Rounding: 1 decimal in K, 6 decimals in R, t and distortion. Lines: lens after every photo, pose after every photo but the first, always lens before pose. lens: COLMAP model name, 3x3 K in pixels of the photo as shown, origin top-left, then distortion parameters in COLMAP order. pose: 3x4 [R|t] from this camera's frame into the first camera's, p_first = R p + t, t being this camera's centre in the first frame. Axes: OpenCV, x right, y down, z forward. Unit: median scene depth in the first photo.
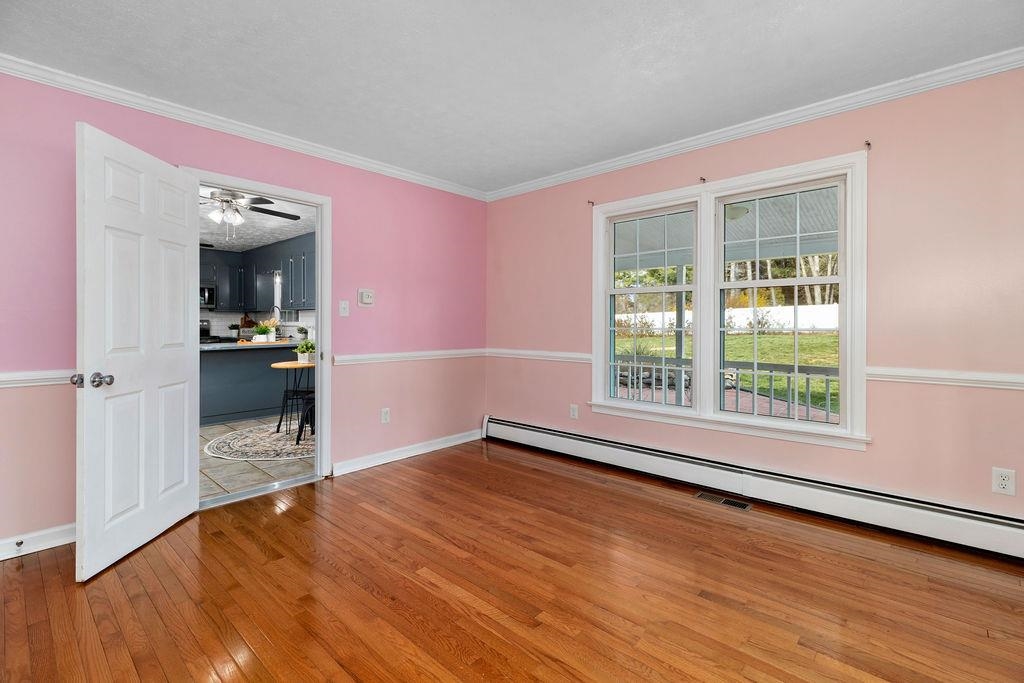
lens RADIAL K [[465.7, 0, 510.1], [0, 465.7, 324.1], [0, 0, 1]] dist [-0.001258, -0.000057]
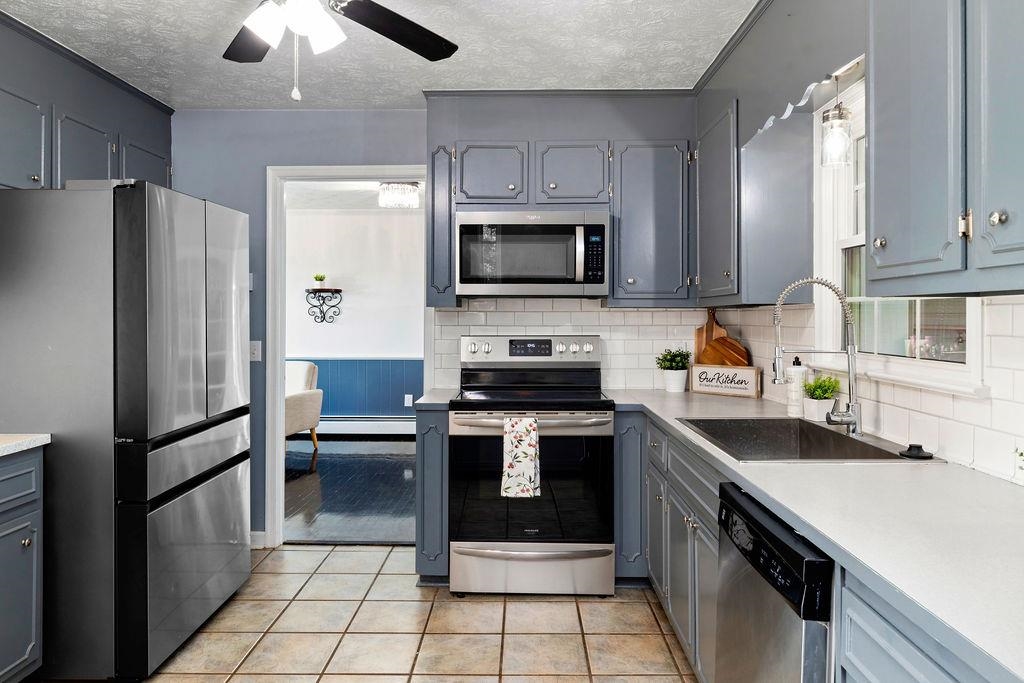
lens RADIAL K [[709.2, 0, 501.3], [0, 709.2, 312.7], [0, 0, 1]] dist [0.000386, 0.000180]
pose [[0.658002, -0.002962, -0.753010, -0.339583], [0.006234, 0.999979, 0.001514, -0.024498], [0.752990, -0.005691, 0.658007, 0.643540]]
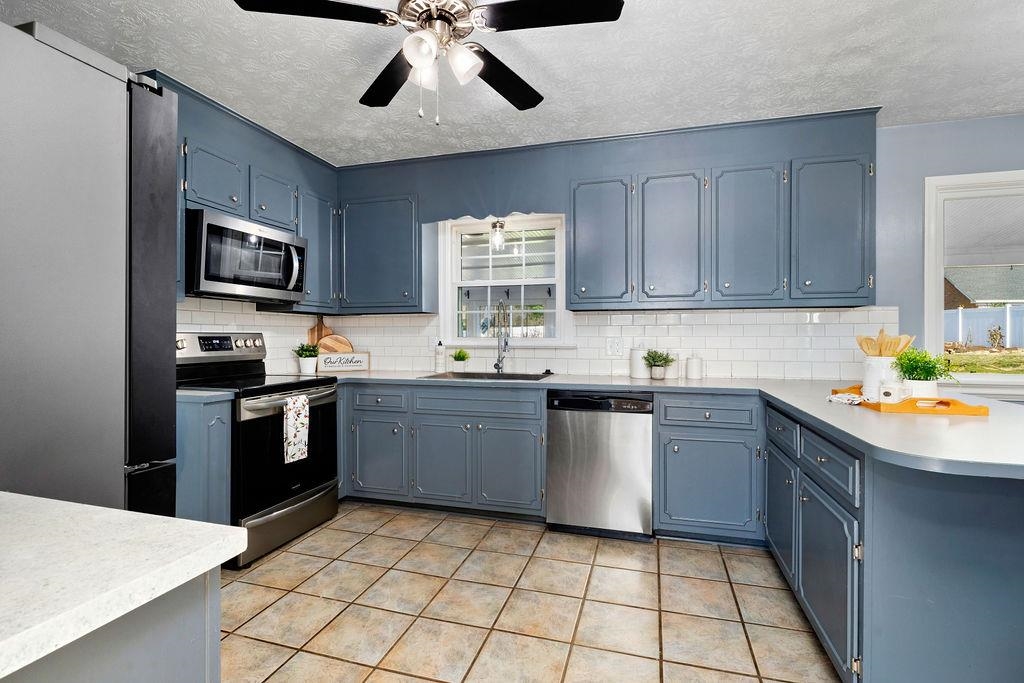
lens RADIAL K [[485.6, 0, 511.0], [0, 485.6, 338.5], [0, 0, 1]] dist [0.004905, 0.000545]
pose [[0.895740, 0.000094, 0.444578, -0.633349], [-0.005268, 0.999932, 0.010402, -0.009672], [-0.444547, -0.011659, 0.895680, 0.551515]]
